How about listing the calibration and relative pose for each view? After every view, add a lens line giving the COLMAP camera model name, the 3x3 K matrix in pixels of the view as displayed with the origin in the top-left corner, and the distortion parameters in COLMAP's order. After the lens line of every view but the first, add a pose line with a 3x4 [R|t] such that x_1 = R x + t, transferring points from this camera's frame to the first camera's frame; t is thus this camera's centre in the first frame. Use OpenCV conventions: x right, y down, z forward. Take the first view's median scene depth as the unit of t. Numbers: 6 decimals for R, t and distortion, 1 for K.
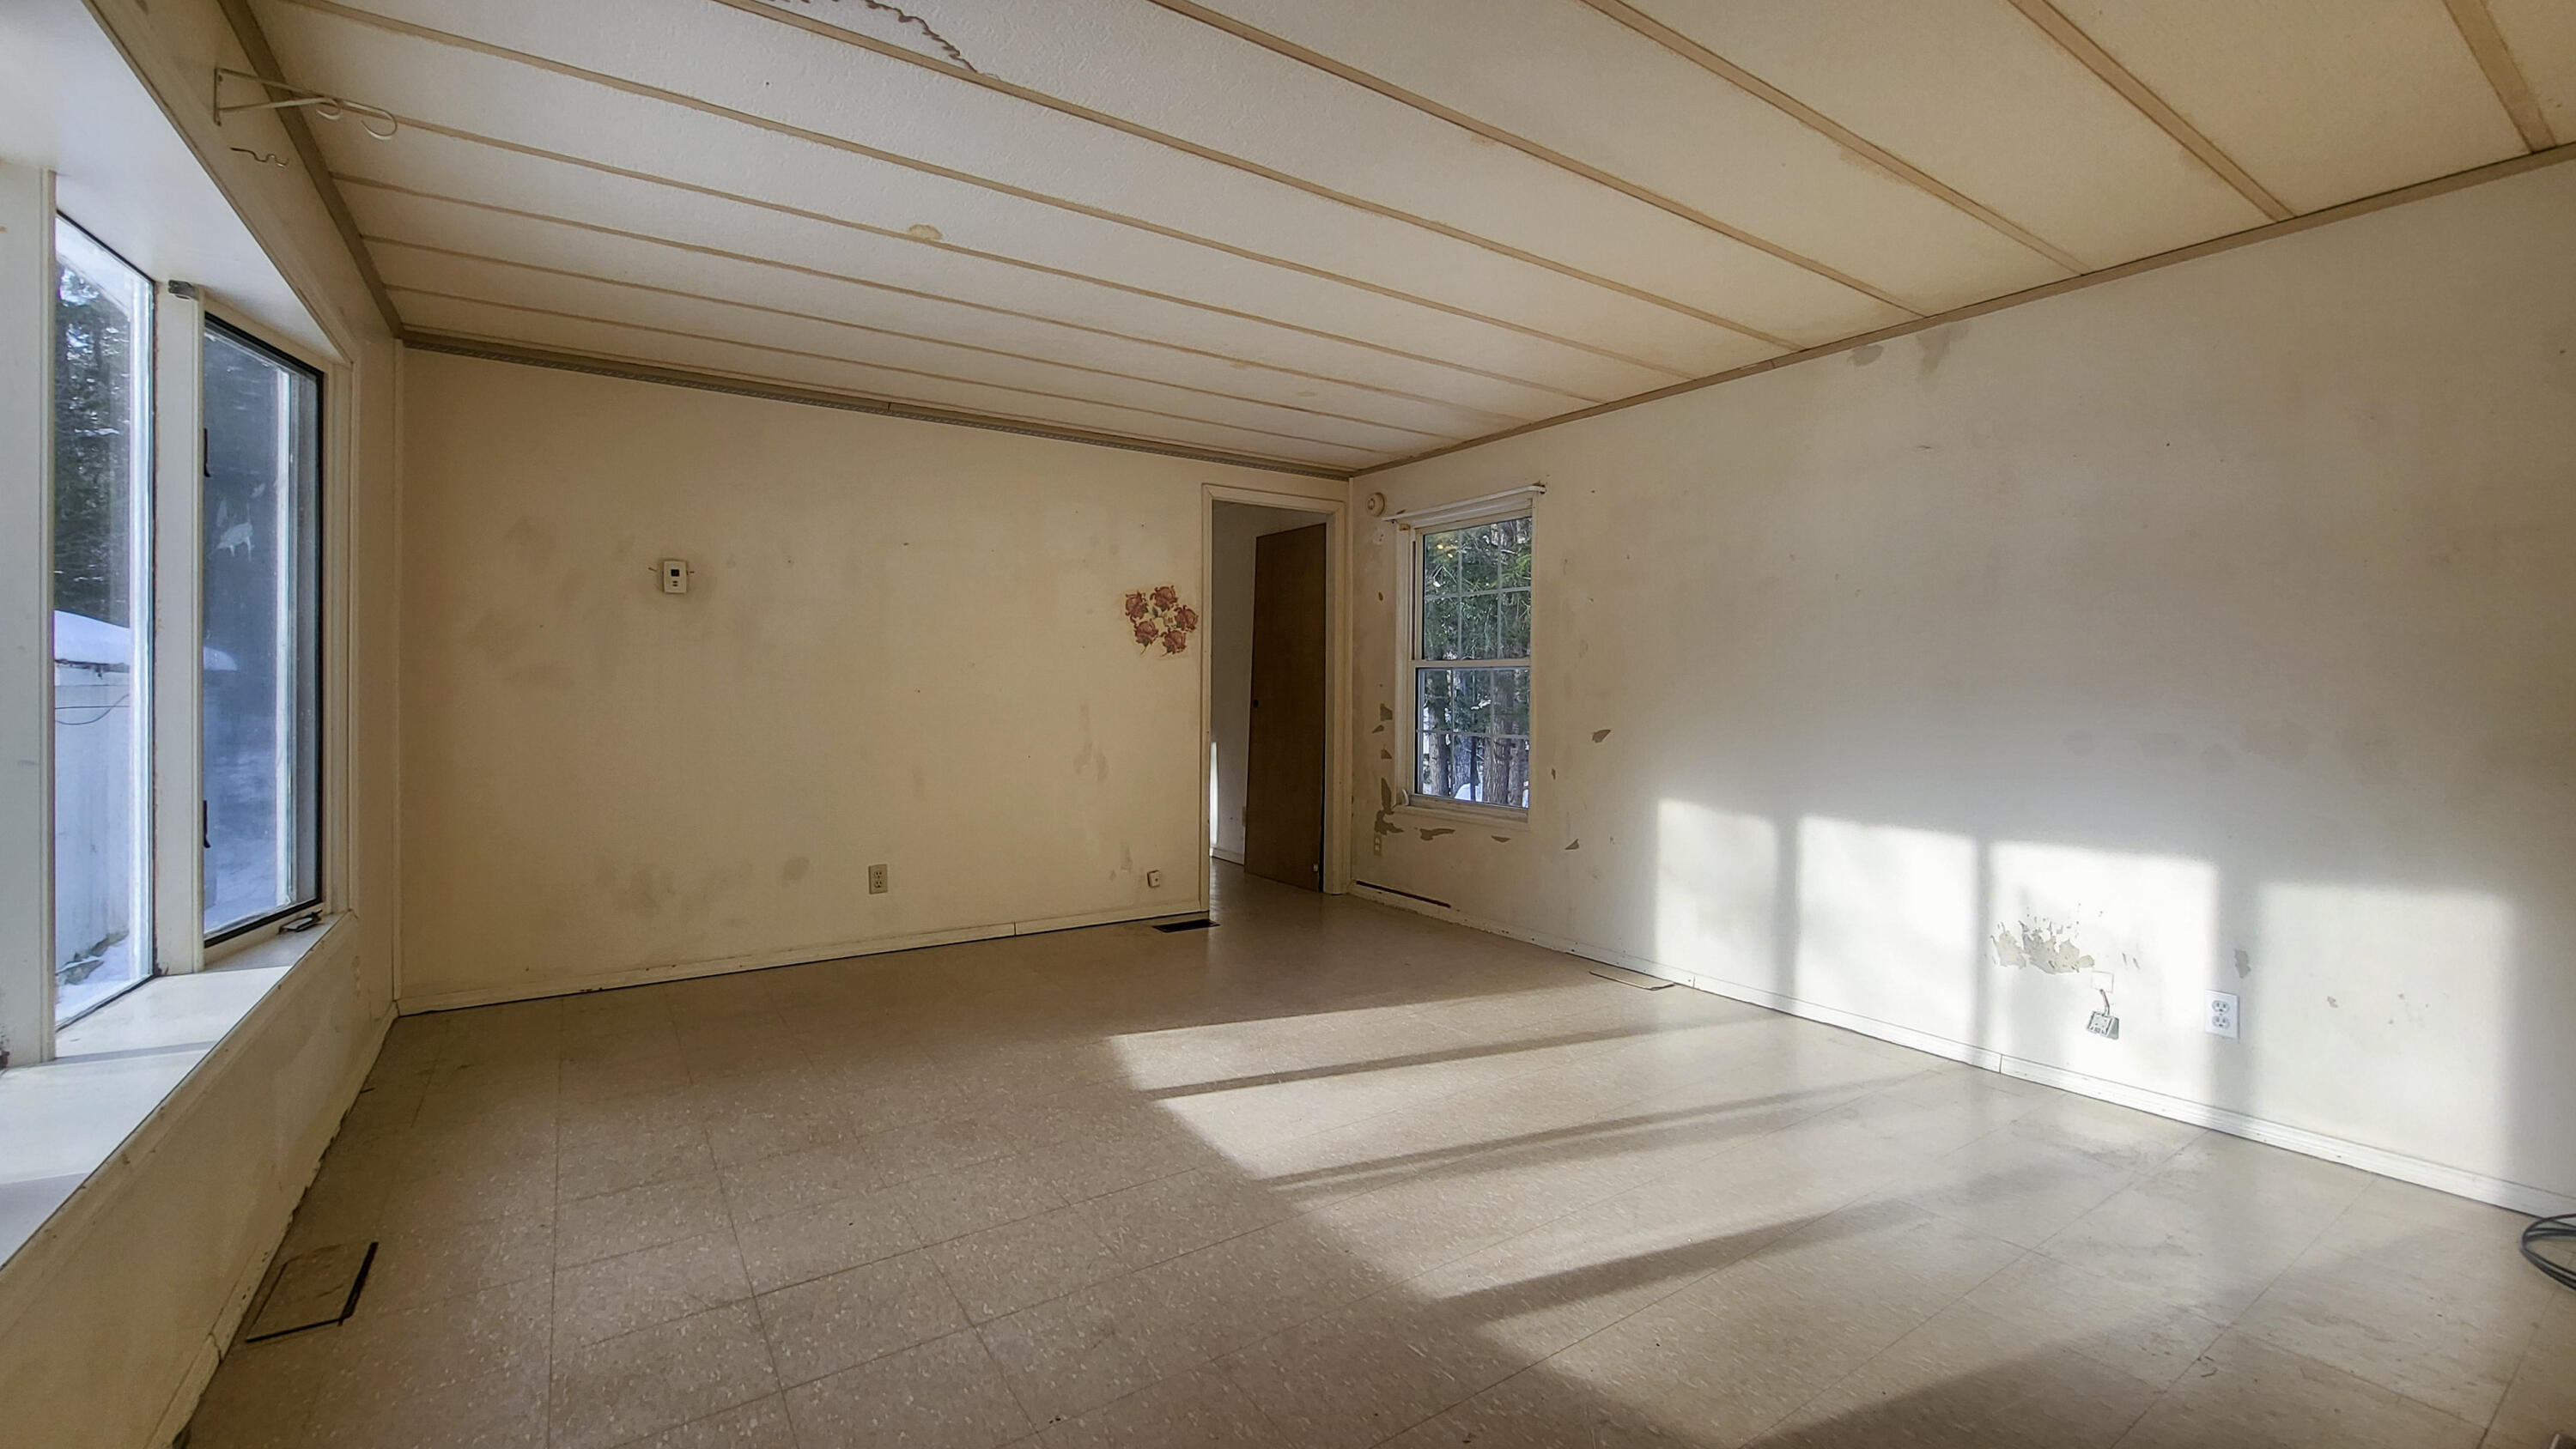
lens RADIAL K [[1032.6, 0, 1282.3], [0, 1032.6, 703.6], [0, 0, 1]] dist [-0.002458, -0.000103]
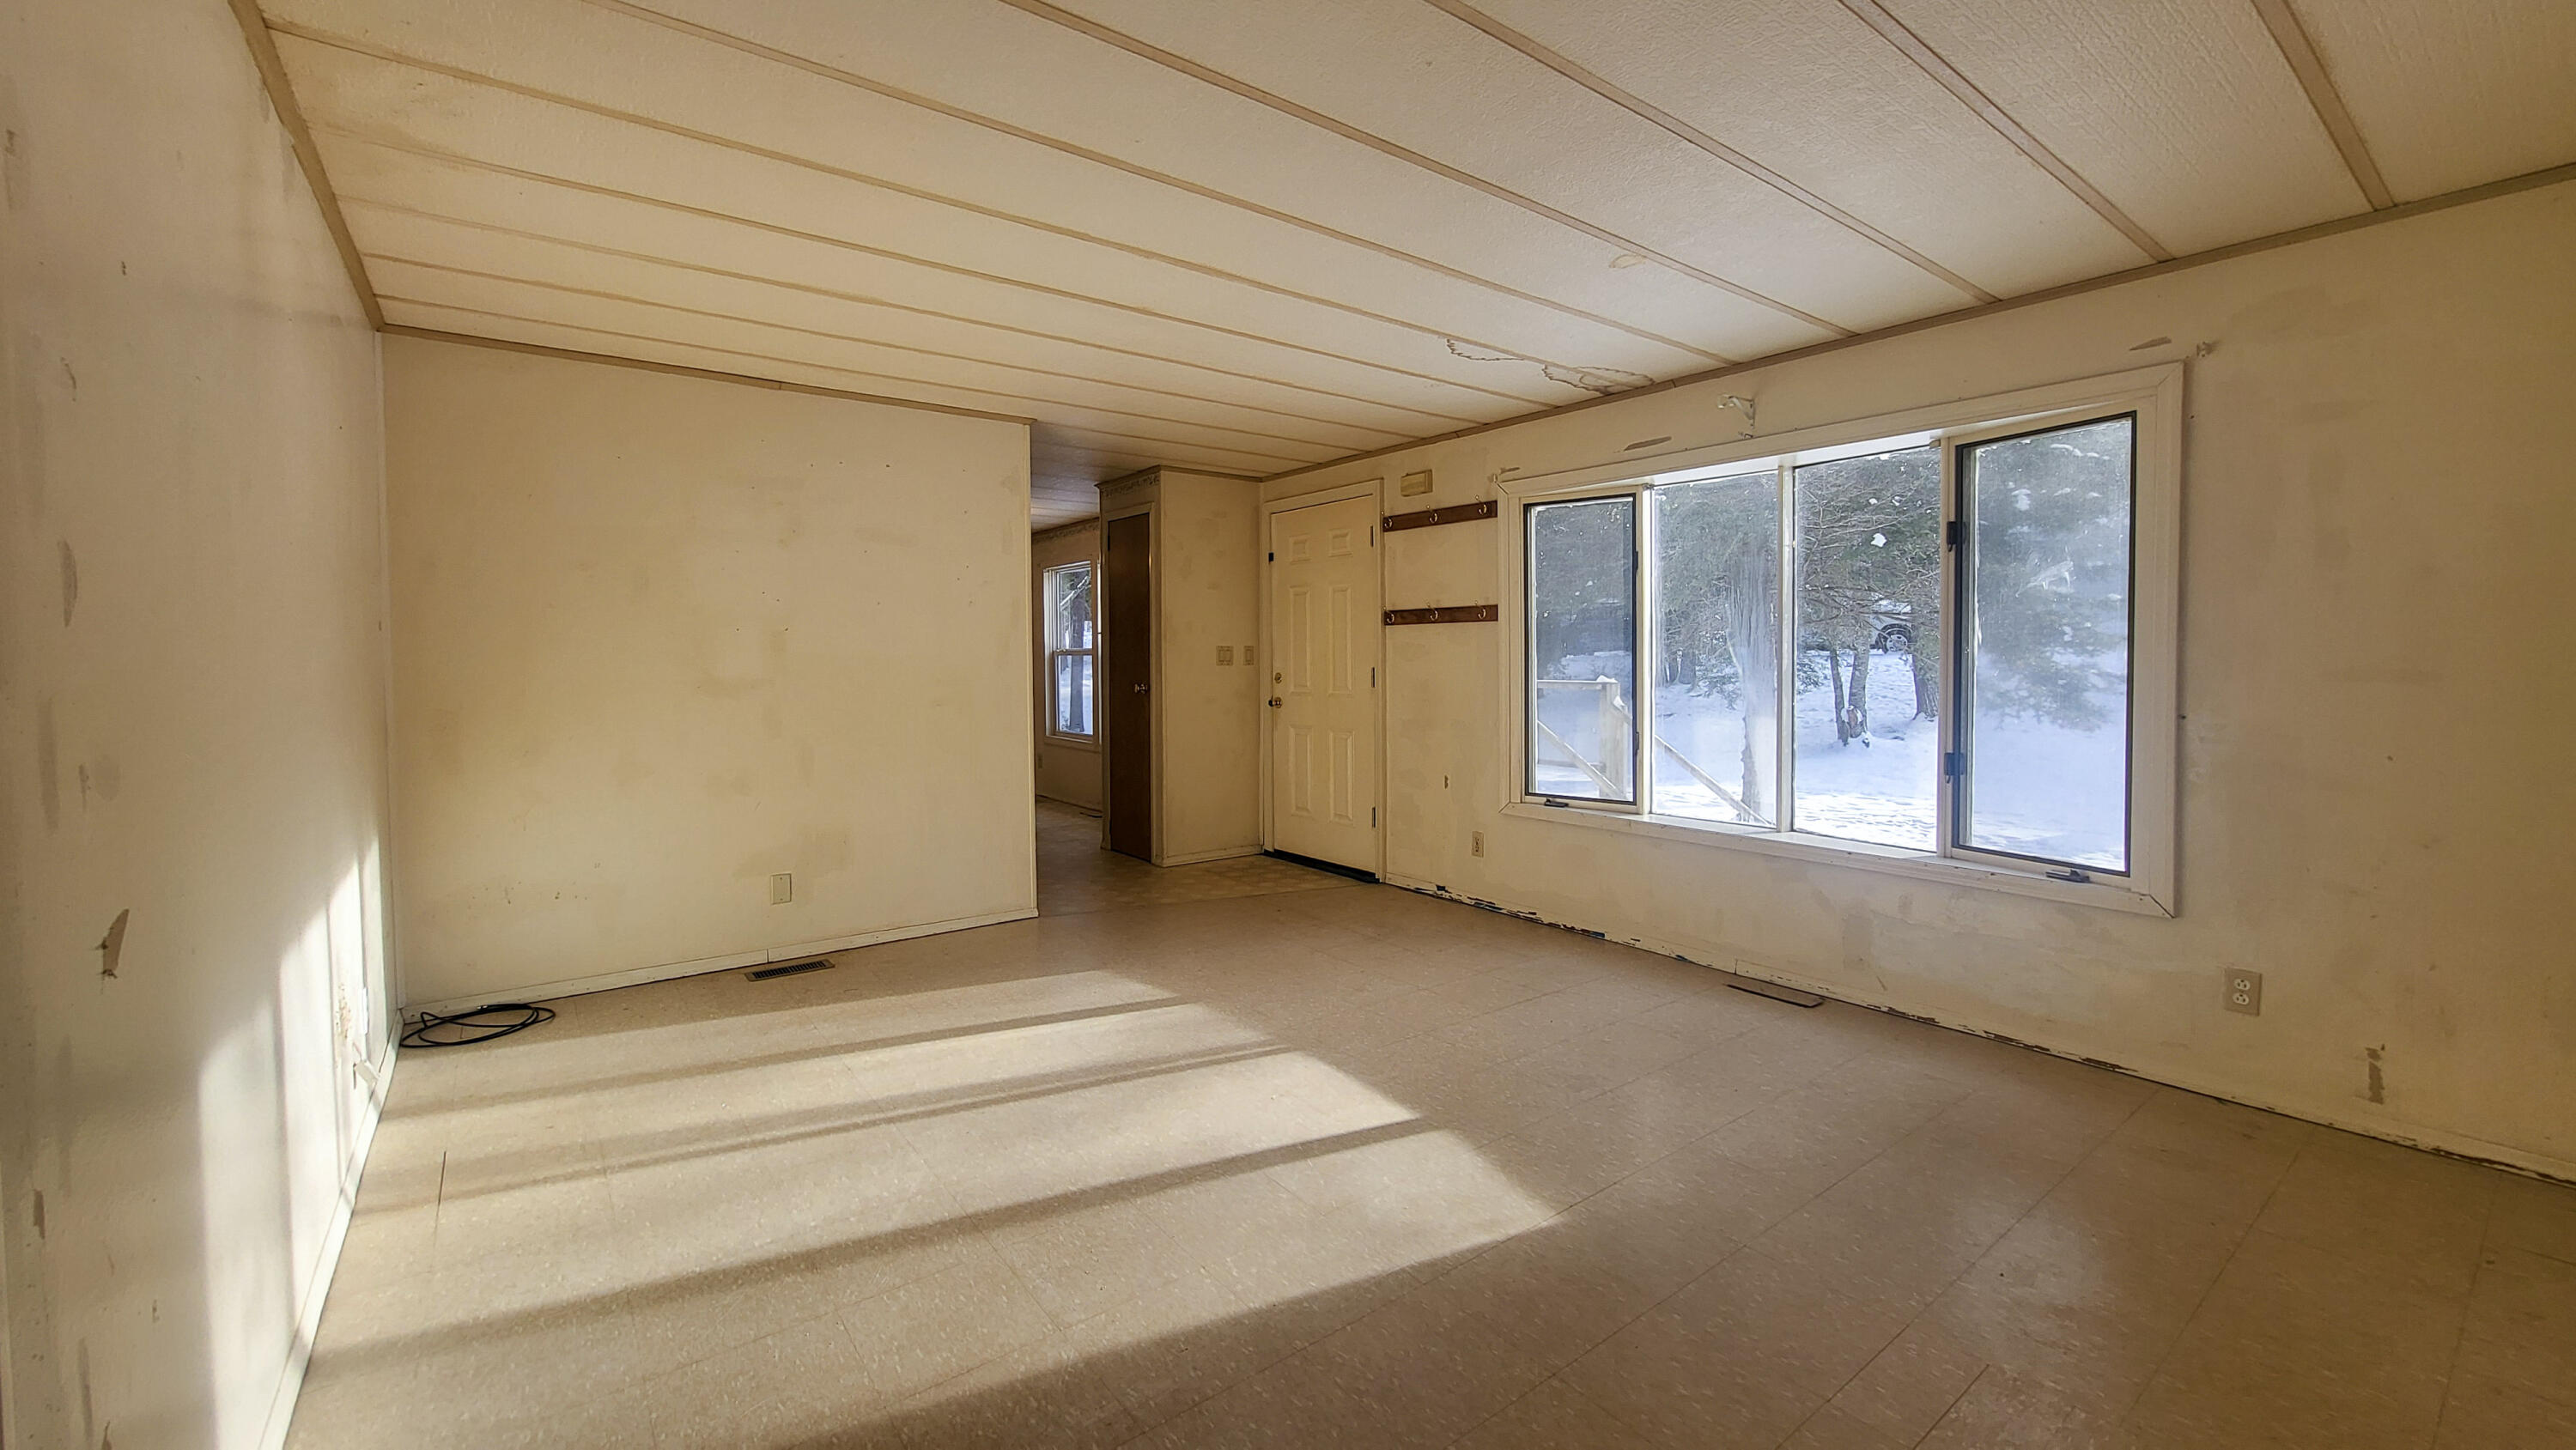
lens RADIAL K [[1032.7, 0, 1287.3], [0, 1032.7, 712.3], [0, 0, 1]] dist [-0.002458, -0.000103]
pose [[-0.998222, 0.000609, -0.059602, 0.070243], [-0.003982, 0.997032, 0.076883, -0.077443], [0.059472, 0.076984, -0.995257, 2.192322]]
